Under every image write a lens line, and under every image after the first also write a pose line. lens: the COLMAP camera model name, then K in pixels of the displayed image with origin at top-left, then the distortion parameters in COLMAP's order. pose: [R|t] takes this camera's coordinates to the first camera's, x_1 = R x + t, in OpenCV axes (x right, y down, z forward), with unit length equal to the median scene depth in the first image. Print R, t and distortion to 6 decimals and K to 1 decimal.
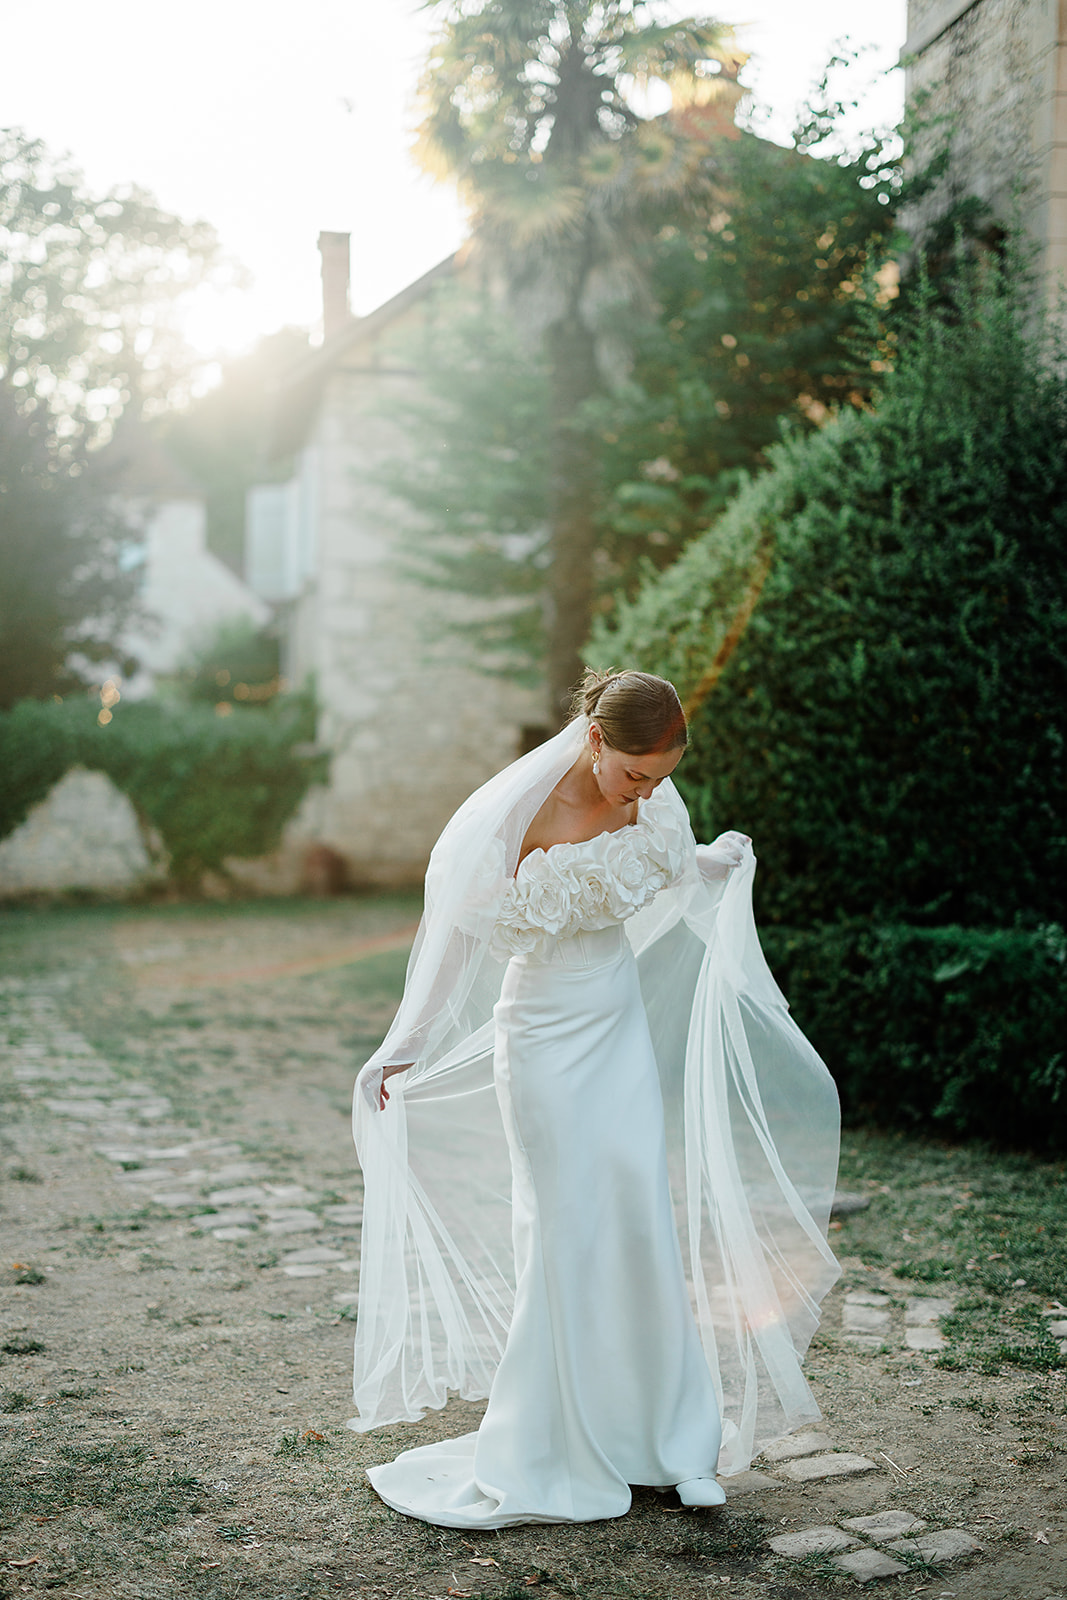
lens RADIAL K [[2296.2, 0, 523.3], [0, 2296.2, 802.4], [0, 0, 1]] dist [0.015390, 0.020769]
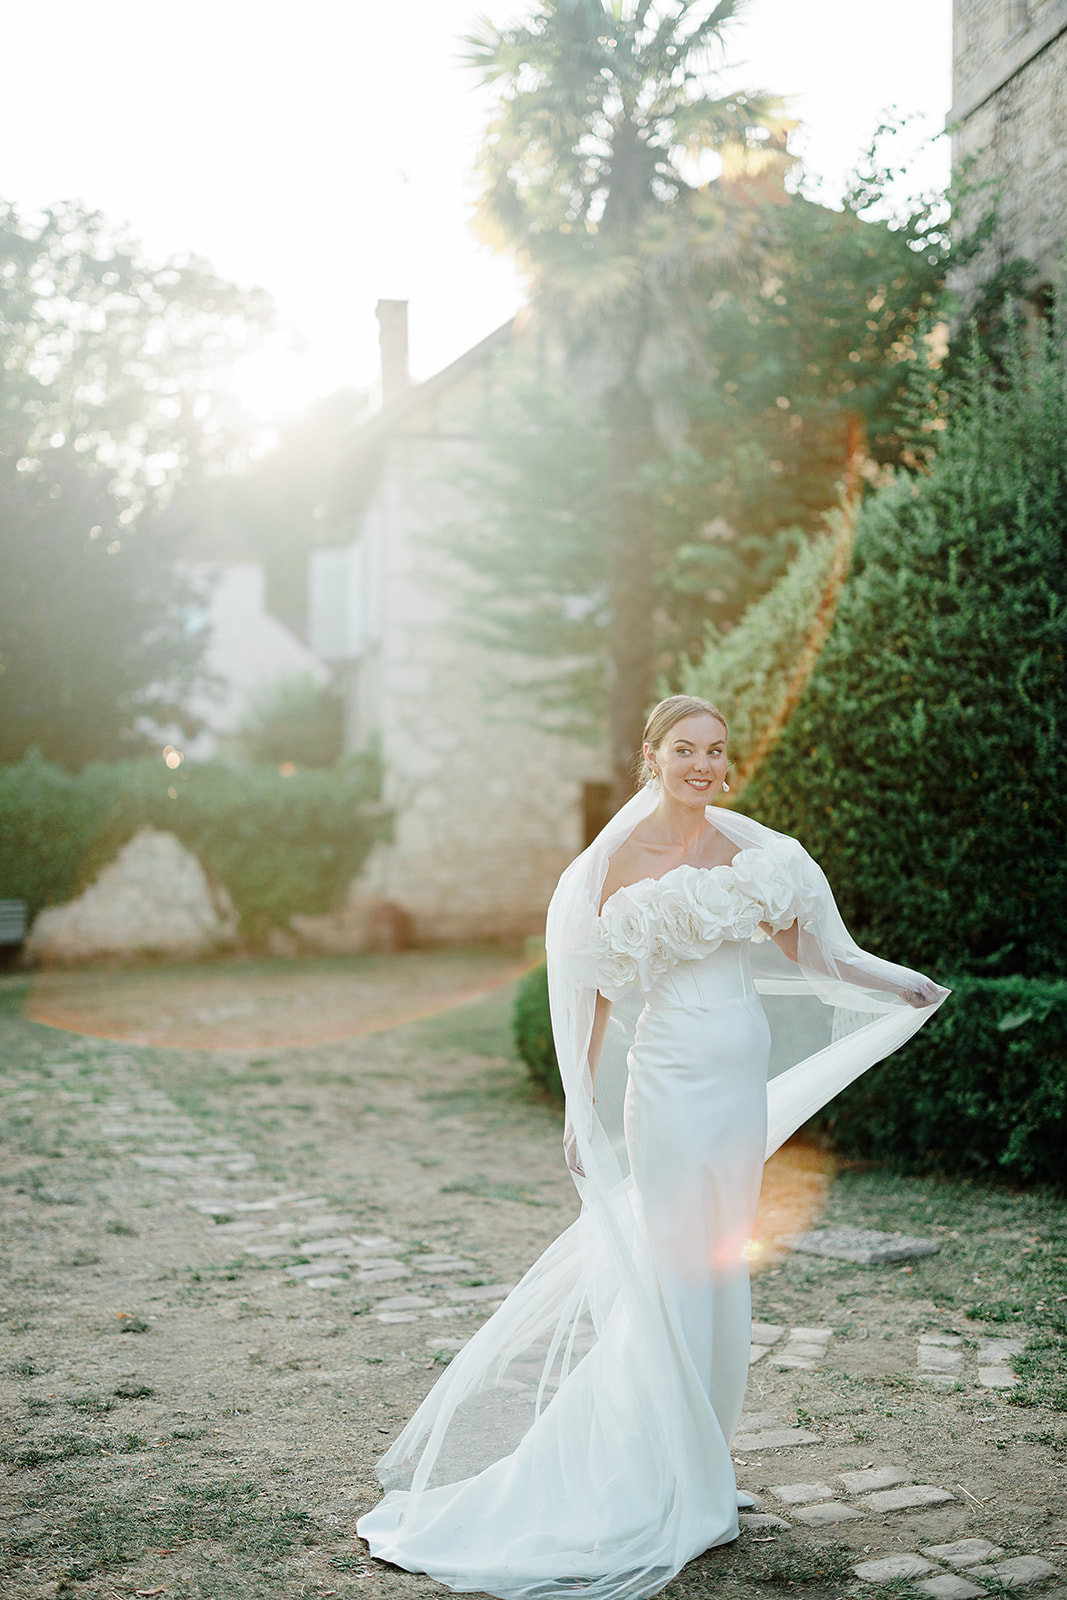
lens RADIAL K [[2290.0, 0, 537.4], [0, 2290.0, 799.3], [0, 0, 1]] dist [0.013912, 0.021301]
pose [[0.999749, -0.013133, -0.018154, -0.006113], [0.012686, 0.999619, -0.024515, -0.002728], [0.018469, 0.024278, 0.999535, -0.025943]]
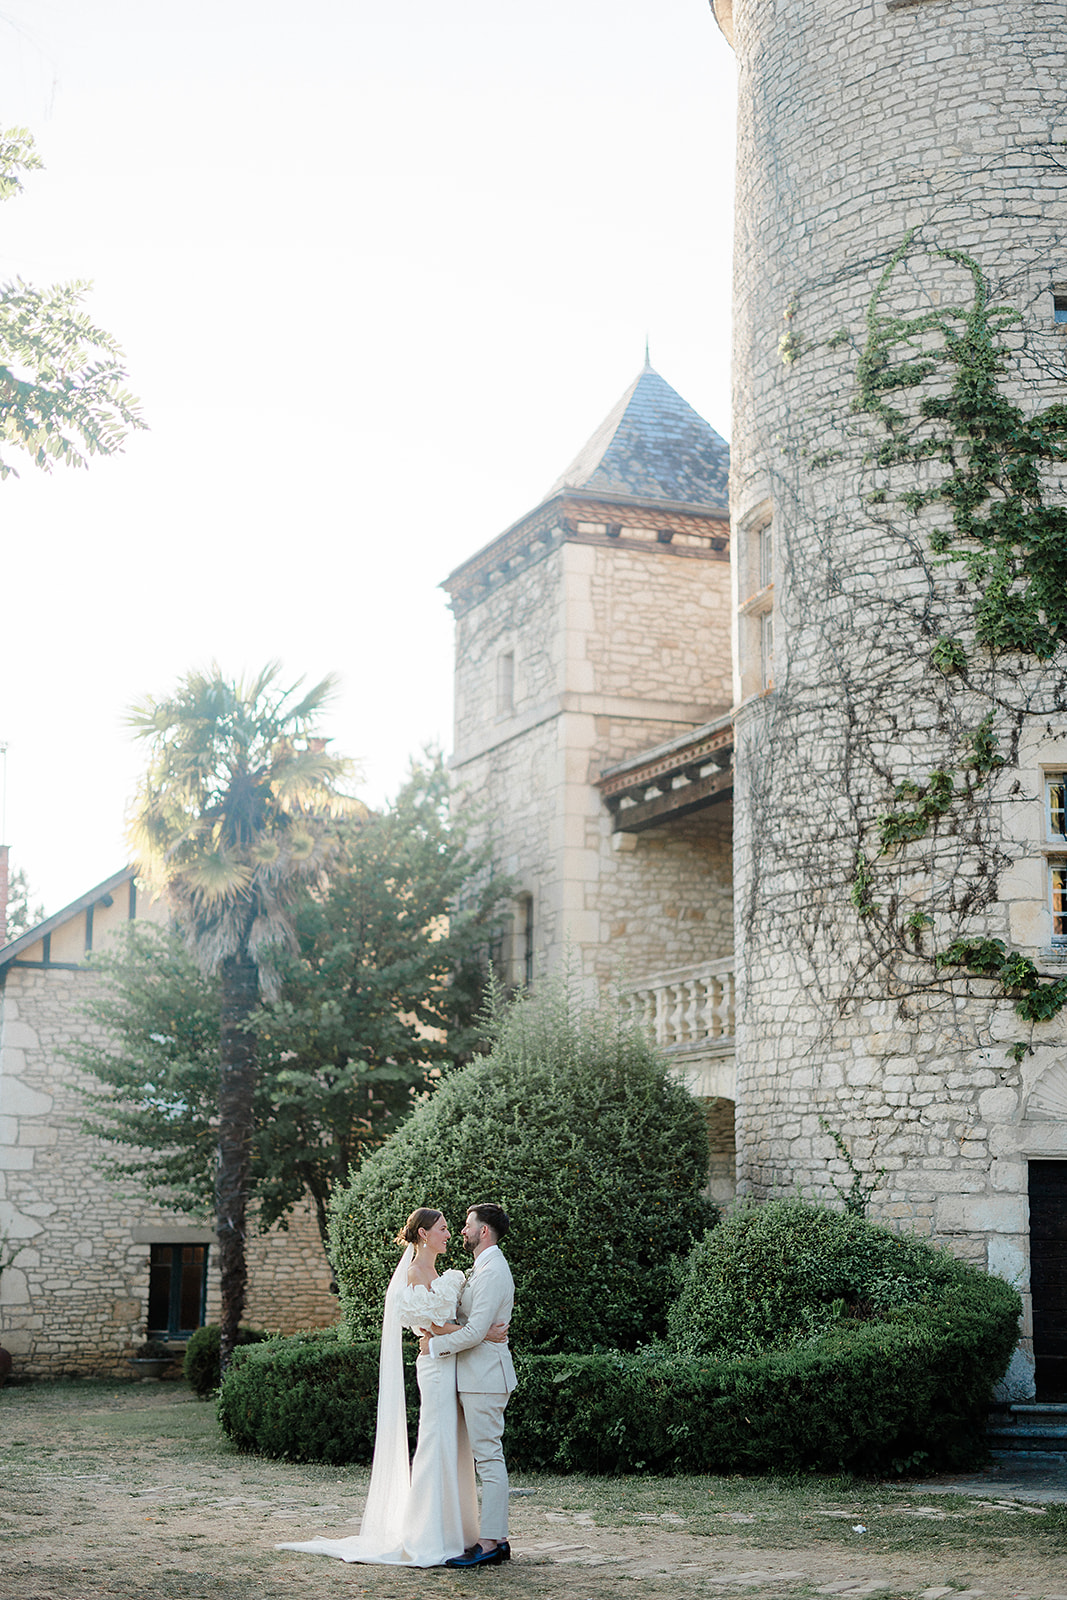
lens RADIAL K [[2290.0, 0, 537.4], [0, 2290.0, 799.3], [0, 0, 1]] dist [0.013912, 0.021301]
pose [[0.971261, 0.032862, 0.235737, -0.245986], [0.020019, 0.975634, -0.218488, 0.018921], [-0.237173, 0.216929, 0.946938, -0.733868]]
